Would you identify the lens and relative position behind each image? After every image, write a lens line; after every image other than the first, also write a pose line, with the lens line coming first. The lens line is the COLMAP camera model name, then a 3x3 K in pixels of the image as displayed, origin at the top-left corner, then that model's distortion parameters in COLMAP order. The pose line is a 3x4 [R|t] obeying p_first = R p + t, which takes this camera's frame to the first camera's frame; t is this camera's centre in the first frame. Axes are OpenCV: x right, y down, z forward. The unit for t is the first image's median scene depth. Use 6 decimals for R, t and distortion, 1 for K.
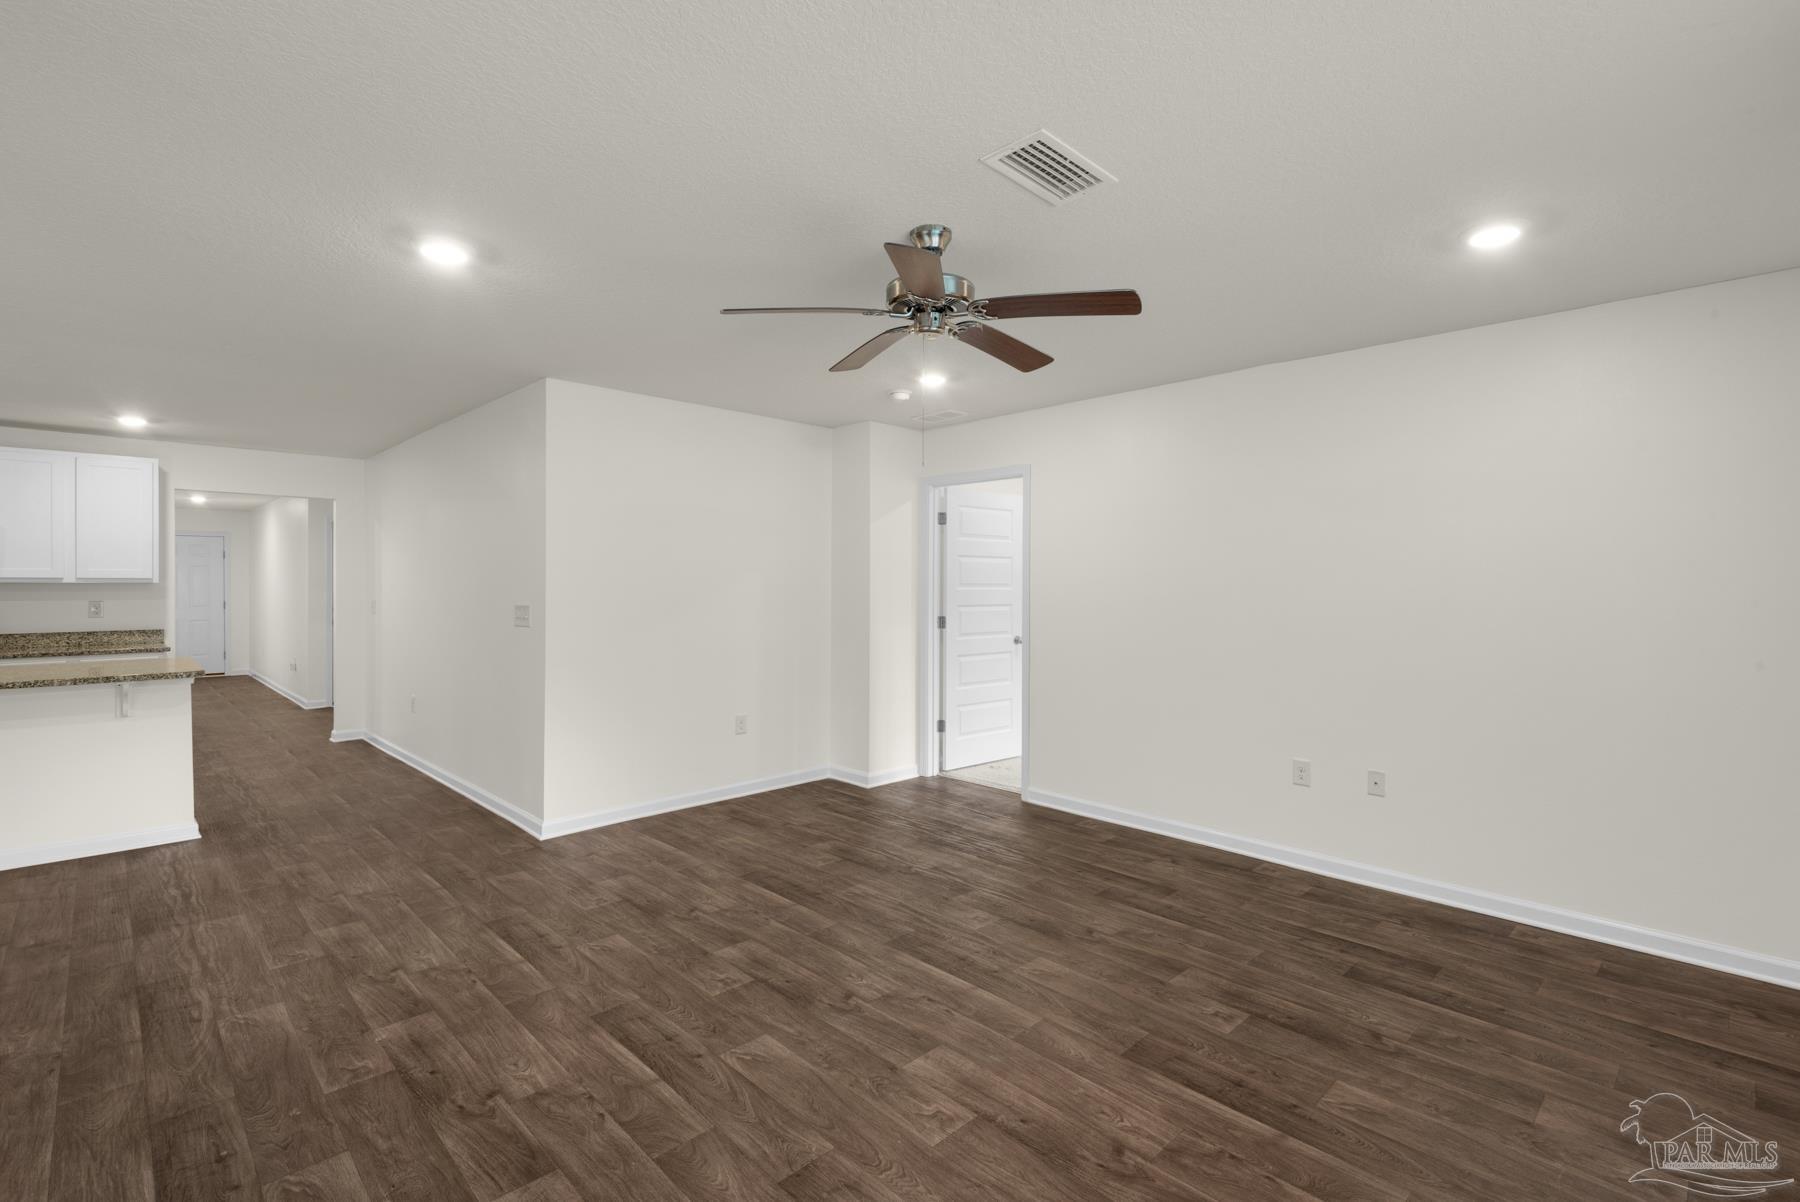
lens RADIAL K [[819.4, 0, 911.9], [0, 819.4, 597.8], [0, 0, 1]] dist [0.027512, -0.012003]
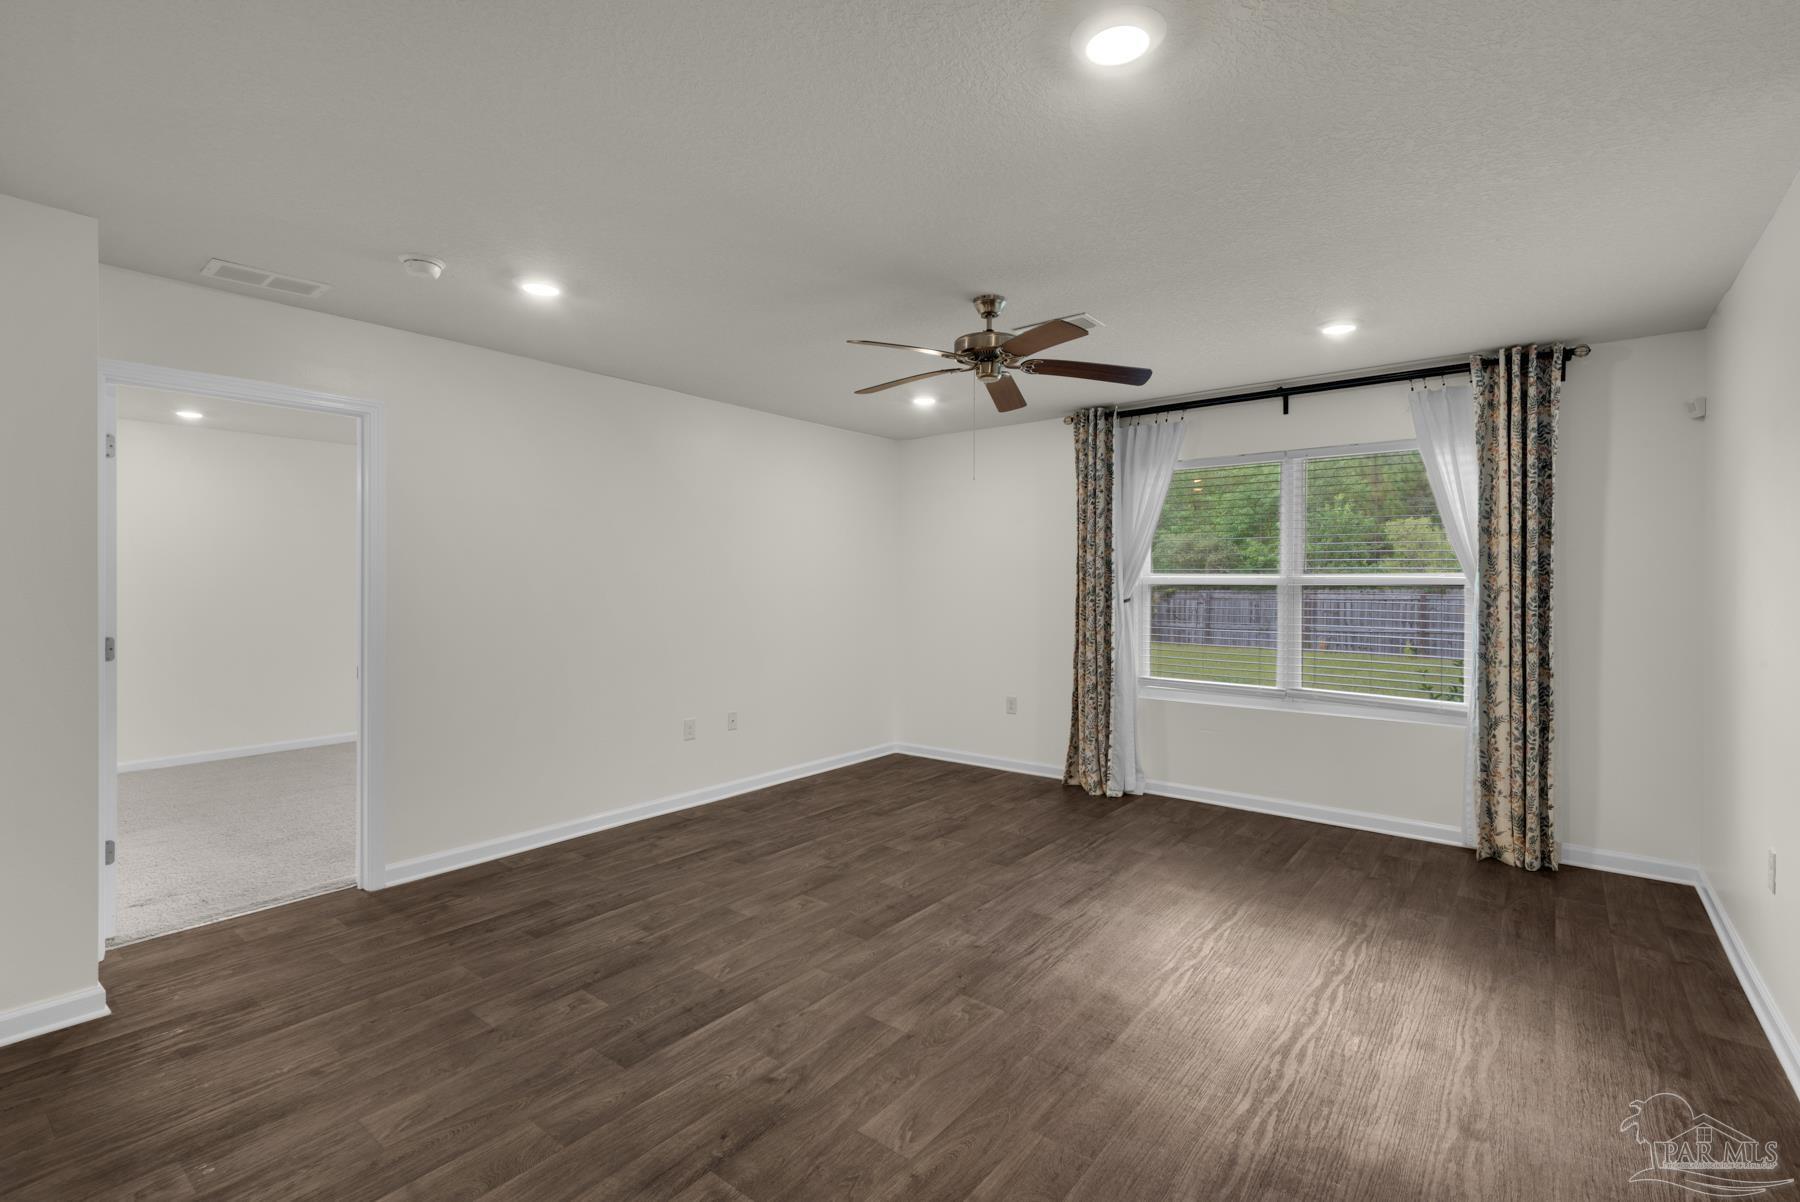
lens RADIAL K [[819.4, 0, 903.6], [0, 819.4, 595.4], [0, 0, 1]] dist [0.027512, -0.012003]
pose [[-0.131742, -0.015821, 0.991158, -0.956172], [0.018260, 0.999664, 0.018384, -0.004517], [-0.991116, 0.020521, -0.131409, 1.032456]]
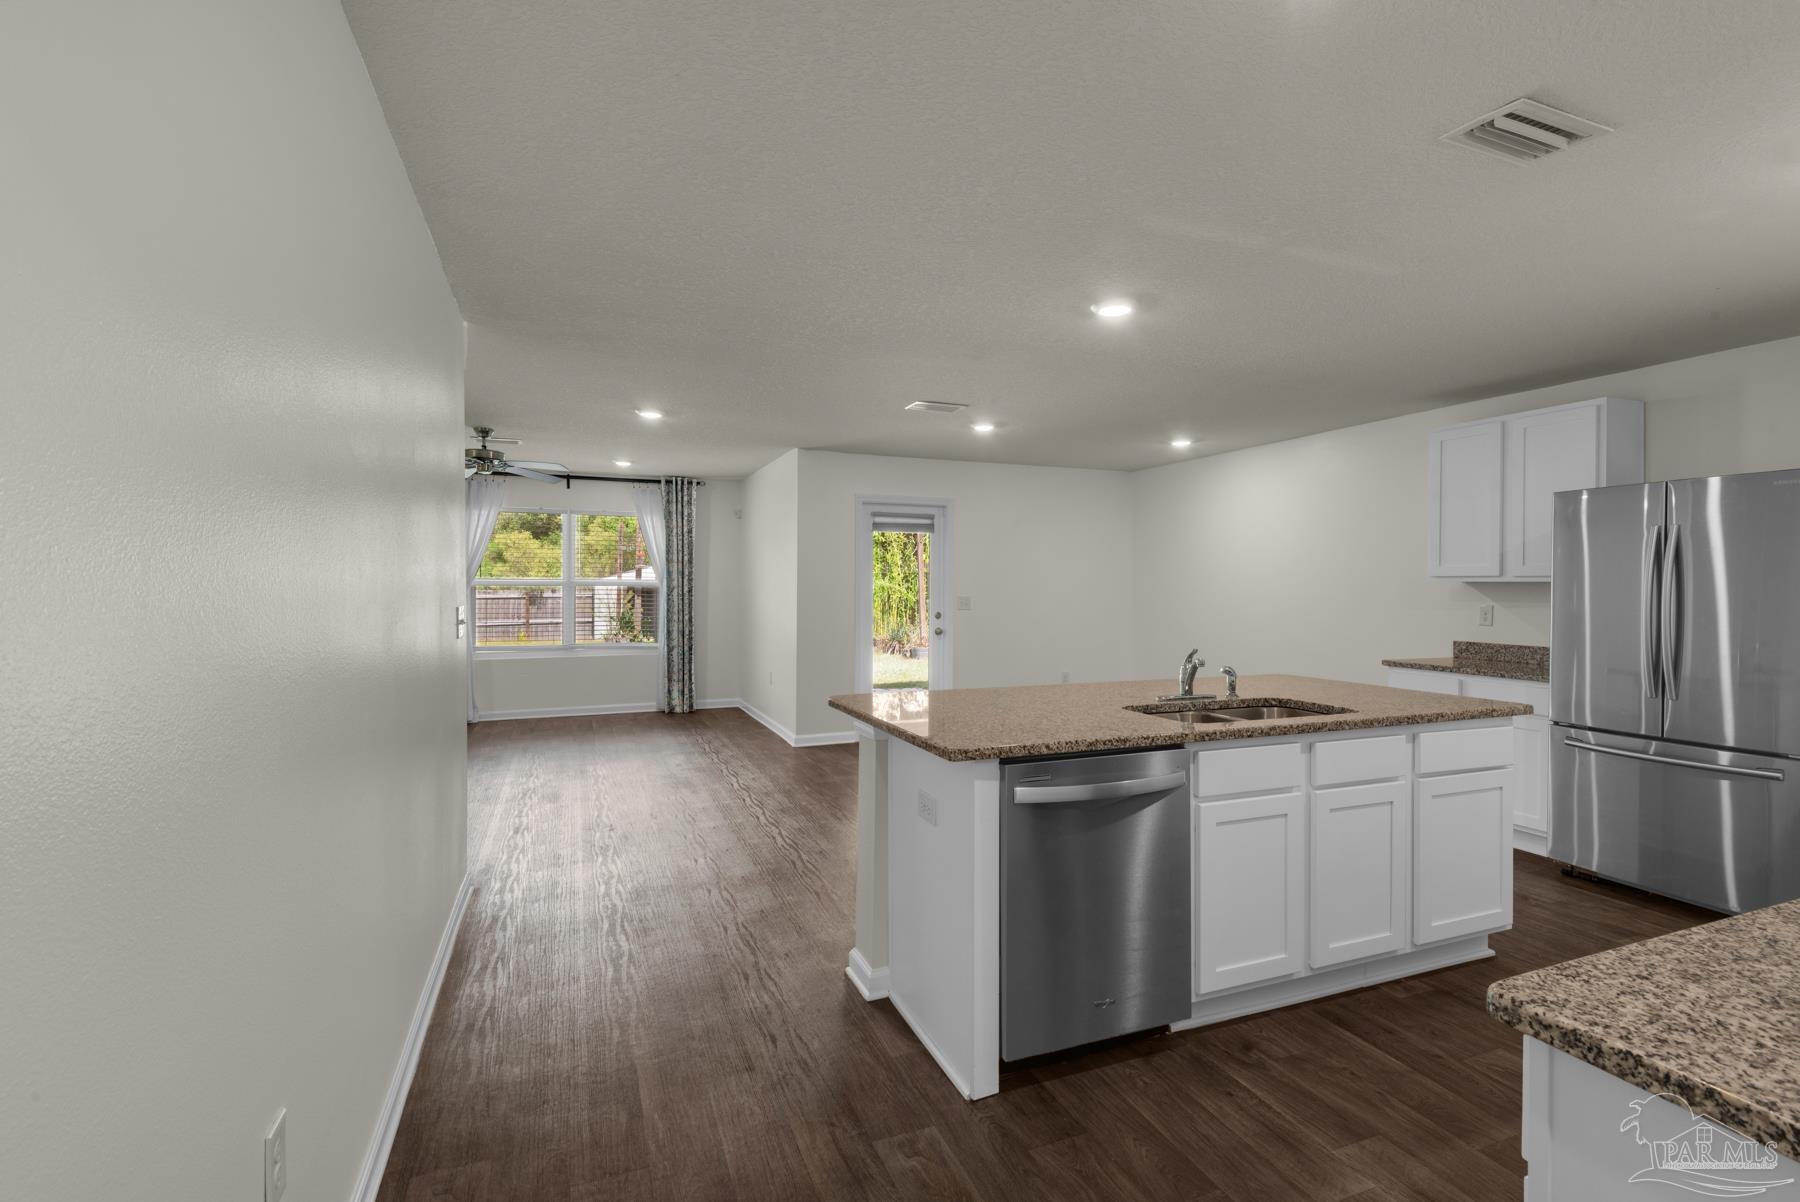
lens RADIAL K [[819.4, 0, 934.6], [0, 819.4, 553.1], [0, 0, 1]] dist [0.027512, -0.012003]
pose [[-0.935607, 0.008730, 0.352936, -1.567280], [0.002079, 0.999813, -0.019221, -0.031350], [-0.353038, -0.017250, -0.935450, 2.158853]]
